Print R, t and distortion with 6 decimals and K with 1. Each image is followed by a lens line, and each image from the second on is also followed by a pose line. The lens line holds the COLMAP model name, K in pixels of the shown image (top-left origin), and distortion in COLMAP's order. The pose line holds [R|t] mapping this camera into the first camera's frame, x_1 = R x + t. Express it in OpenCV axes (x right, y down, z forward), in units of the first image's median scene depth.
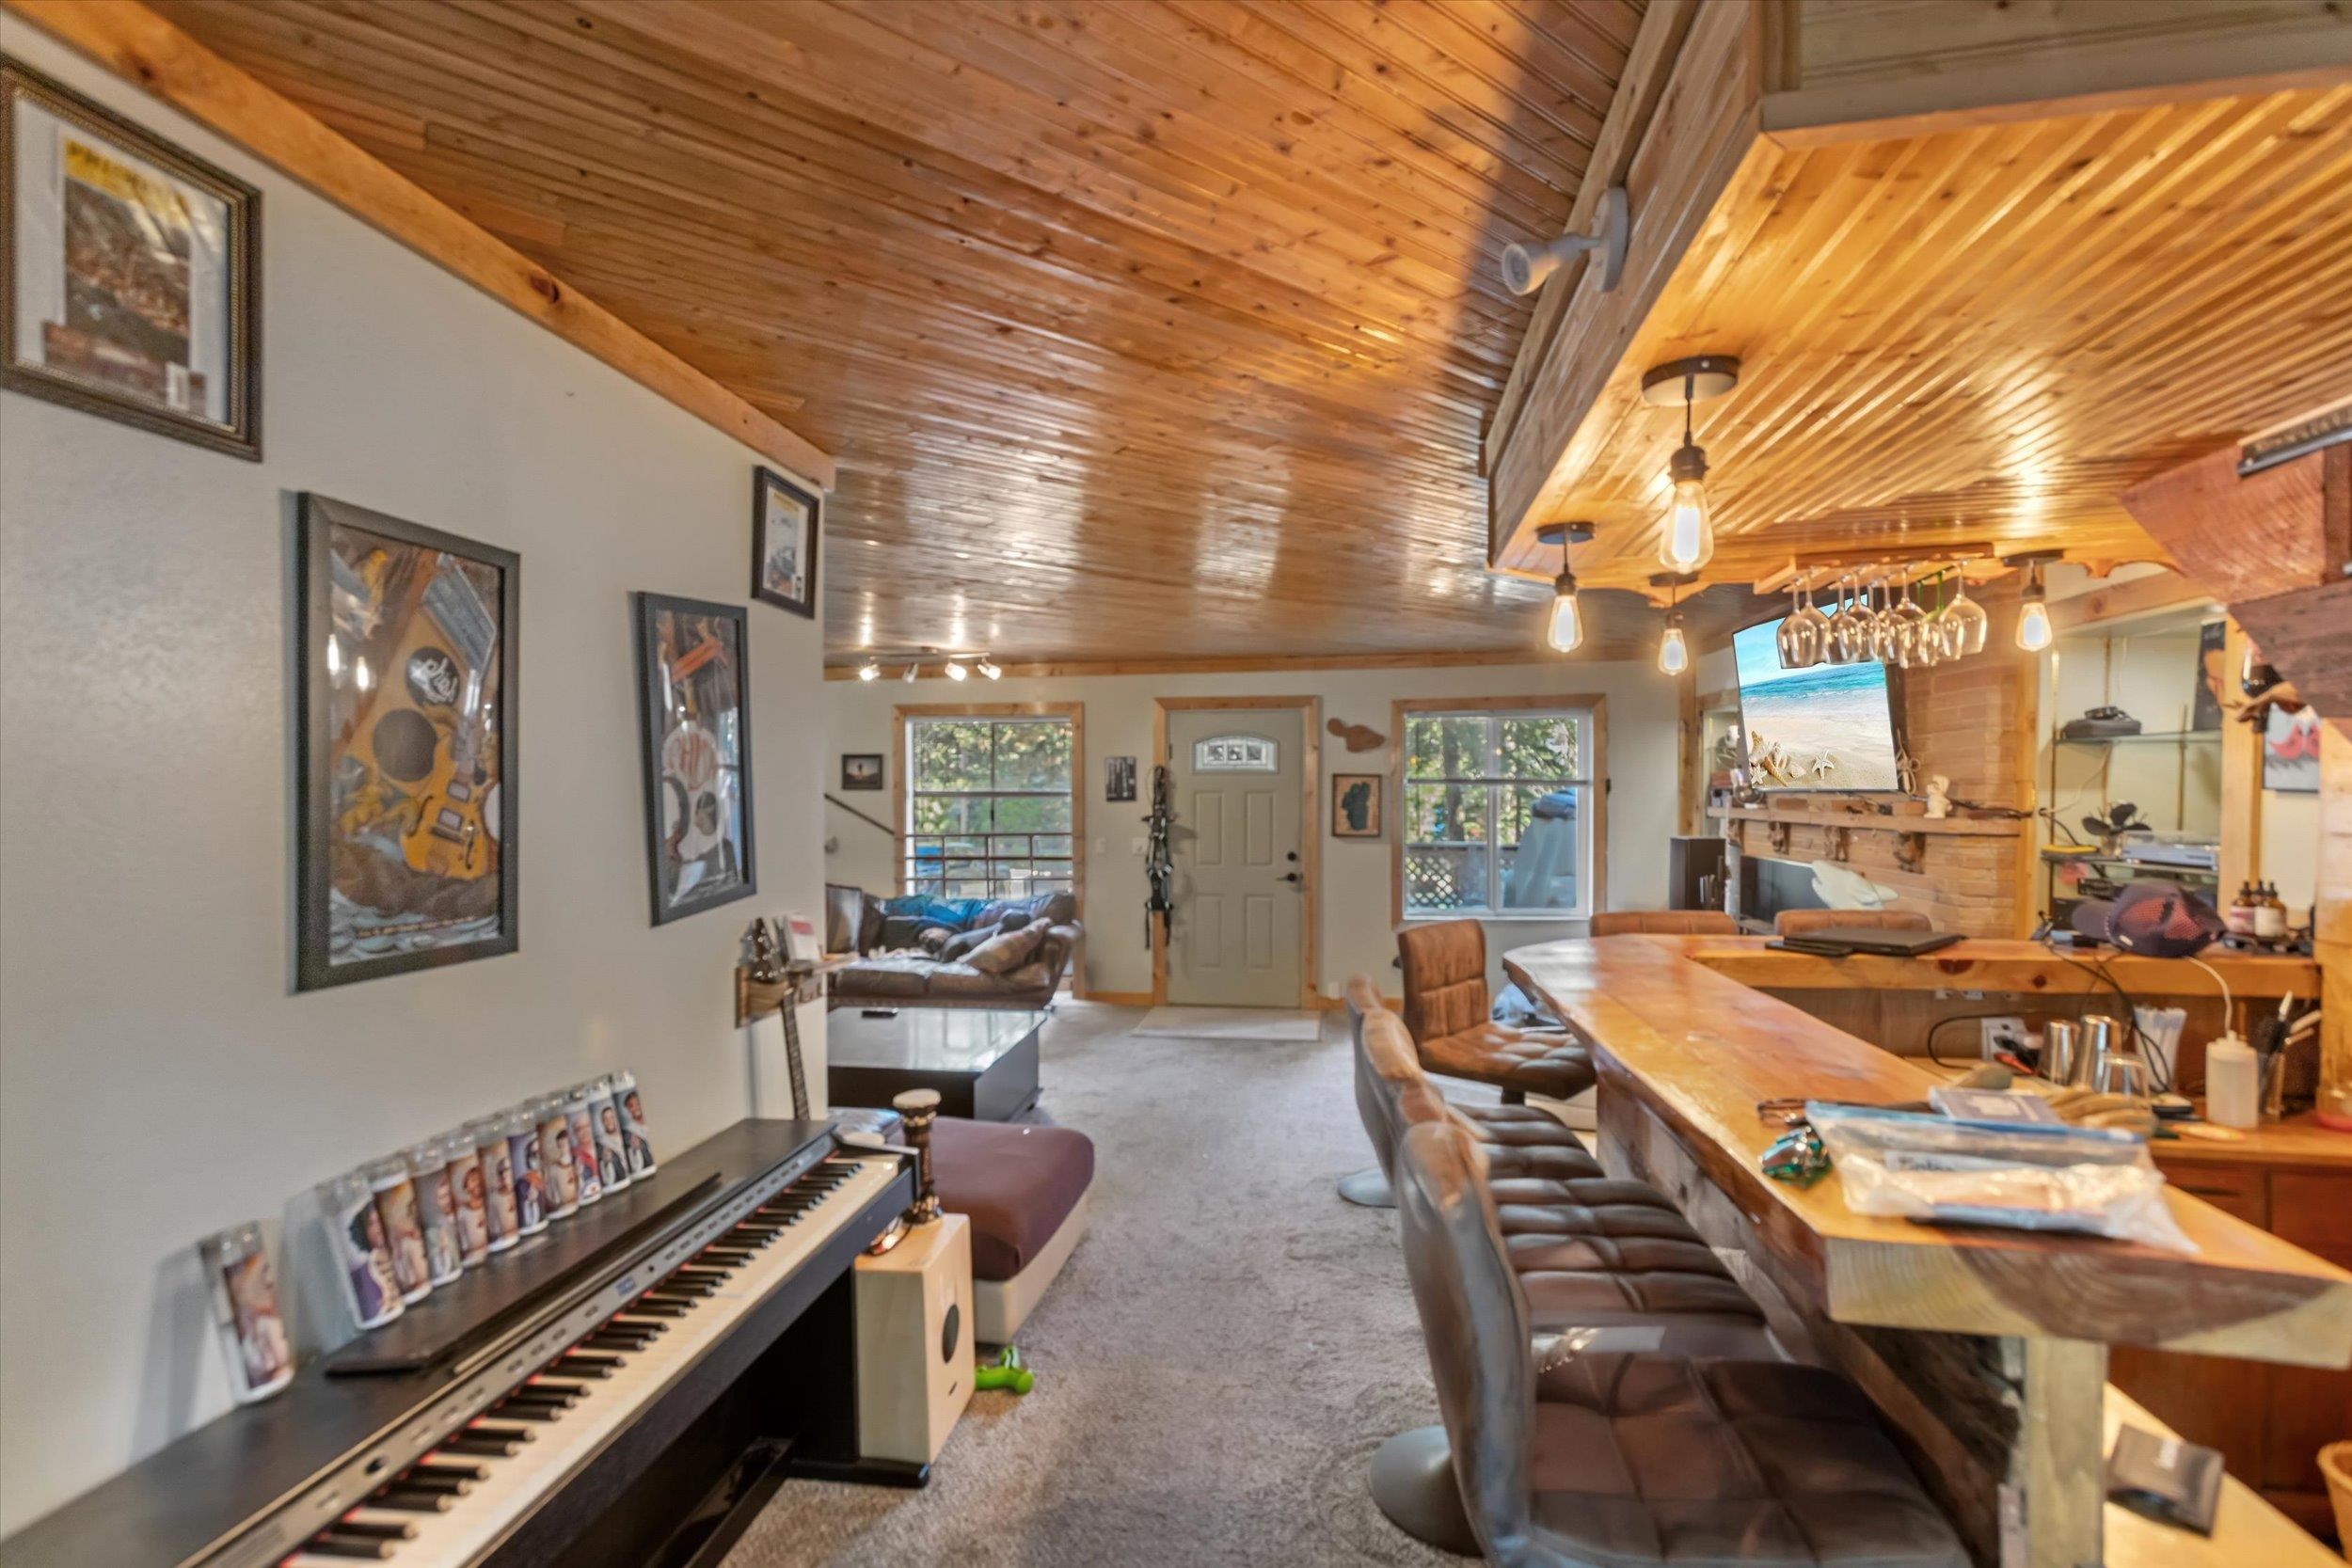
lens RADIAL K [[1056.6, 0, 1173.1], [0, 1056.6, 808.7], [0, 0, 1]] dist [-0.031046, 0.028937]
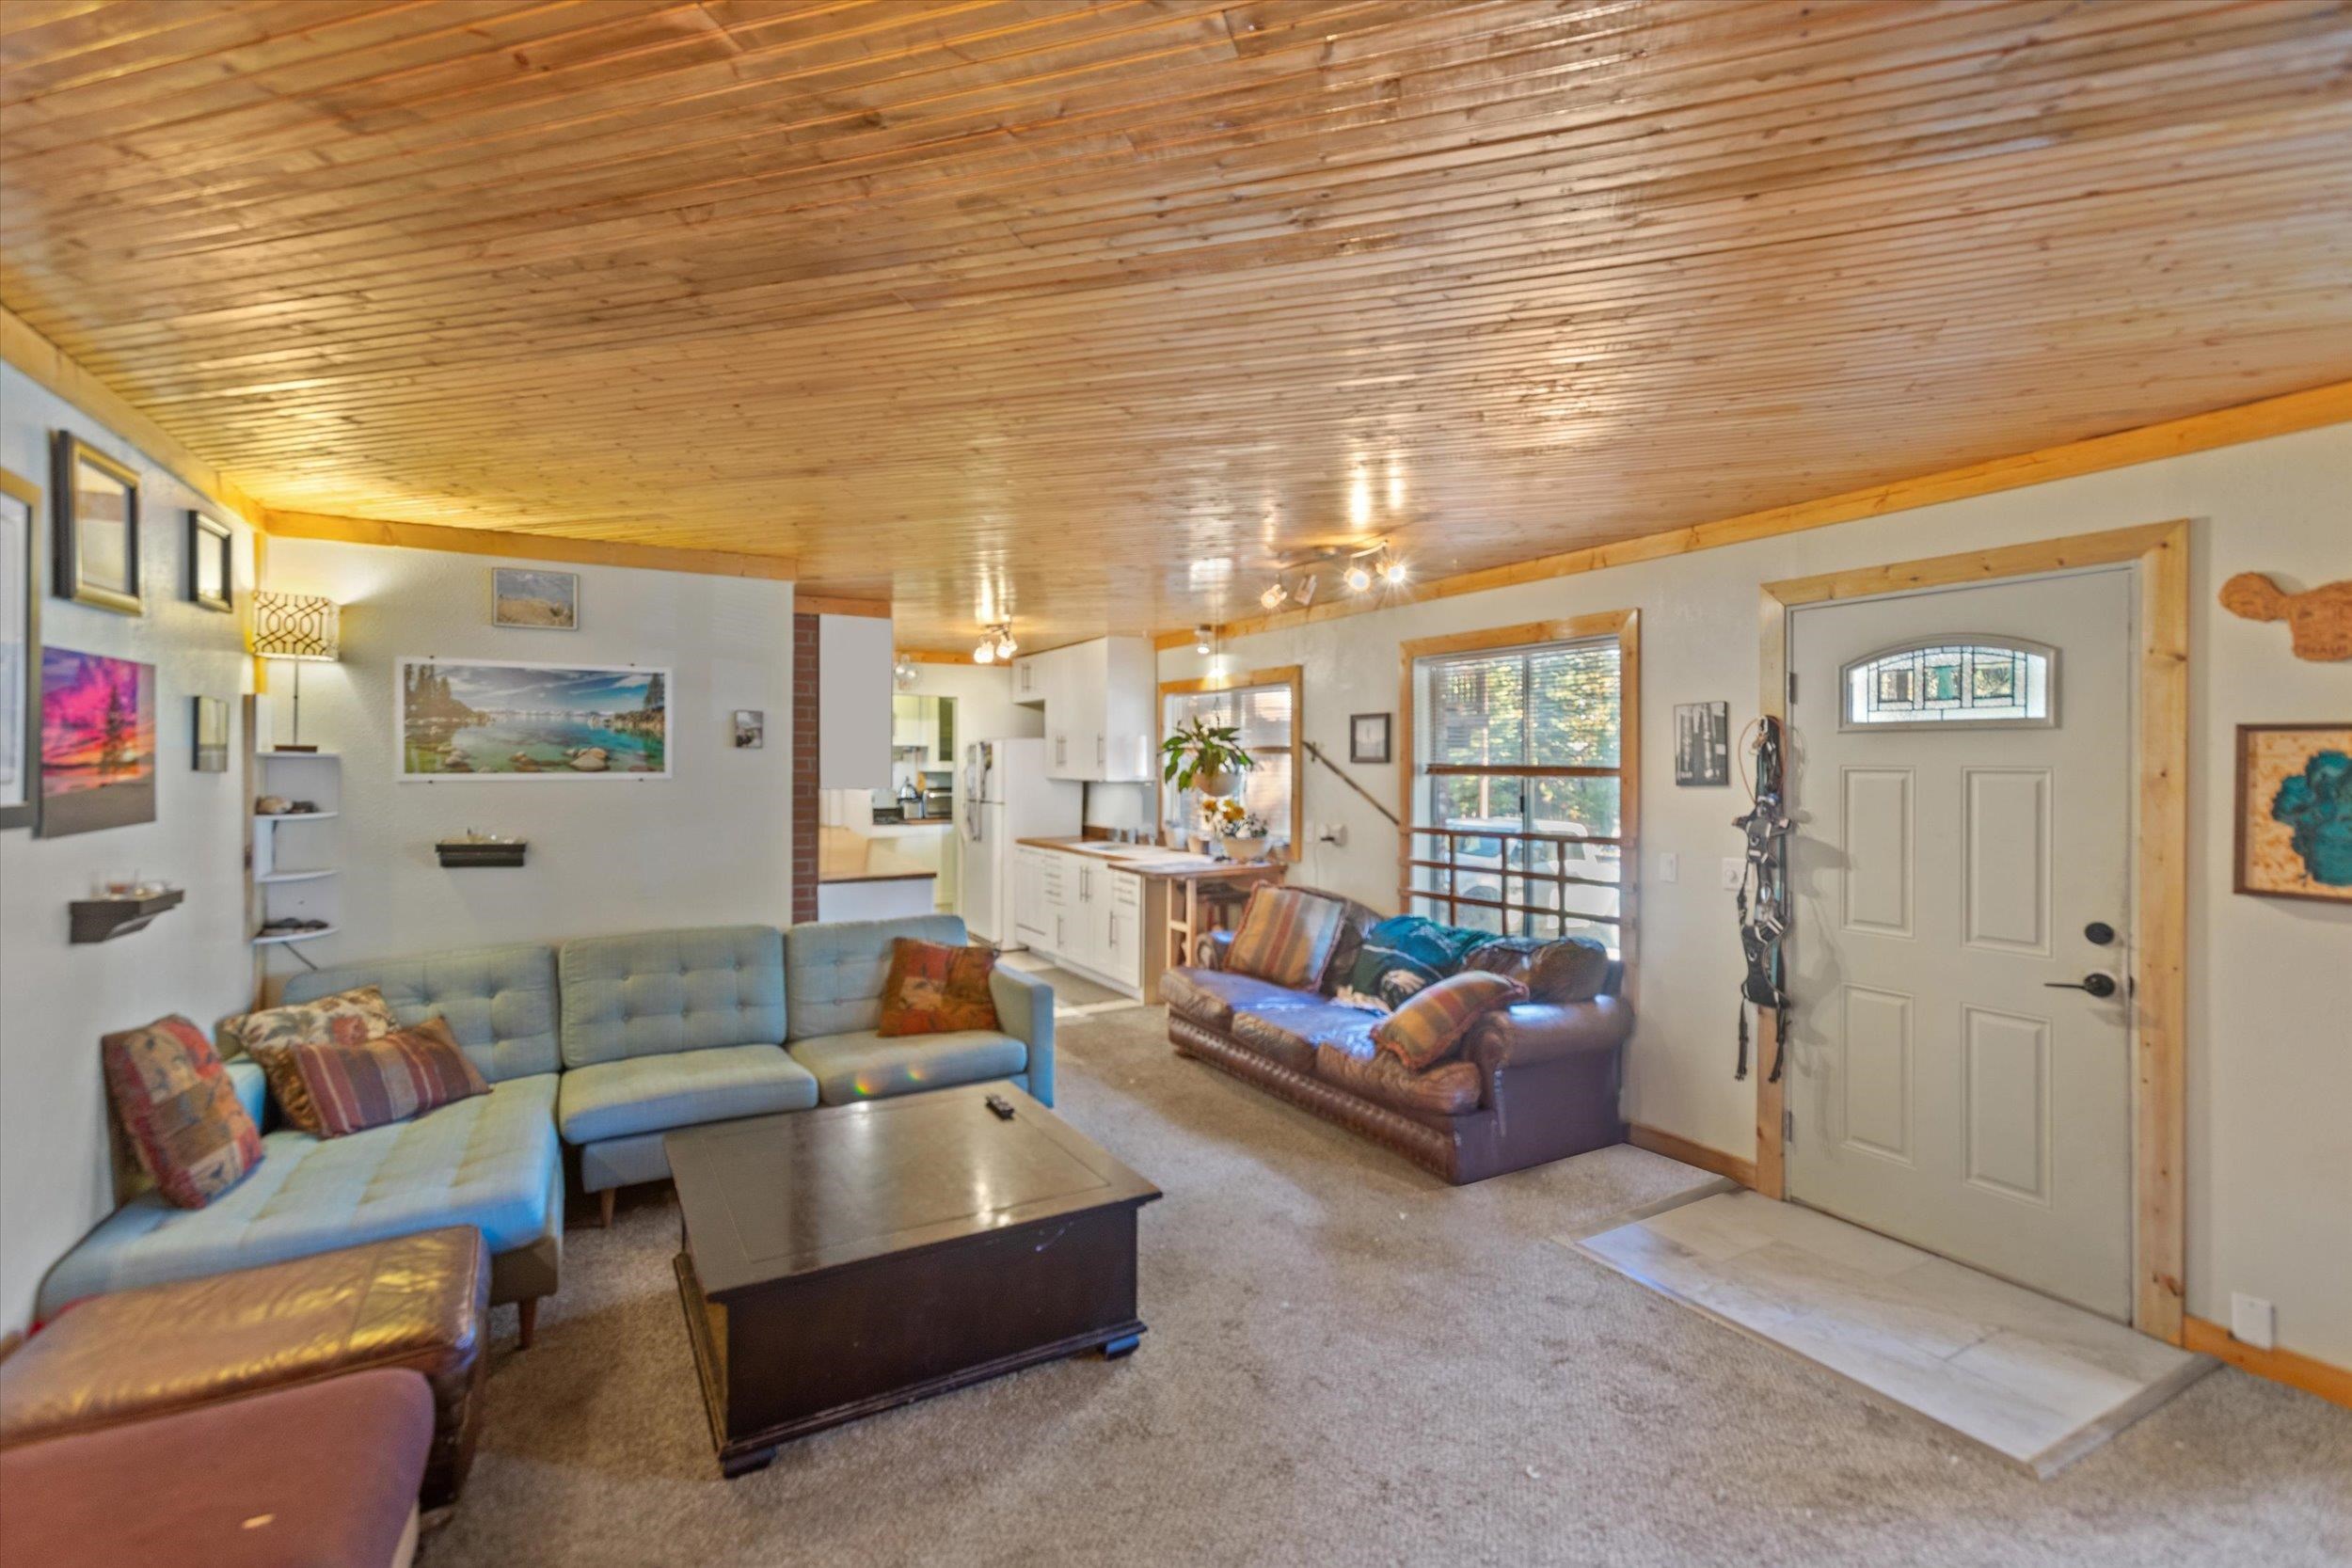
lens RADIAL K [[1076.4, 0, 1184.1], [0, 1076.4, 767.2], [0, 0, 1]] dist [-0.000427, 0.009595]
pose [[0.621670, 0.007336, -0.783245, 0.226999], [-0.016058, 0.999865, -0.003381, -0.011163], [0.783114, 0.014680, 0.621704, 0.493891]]
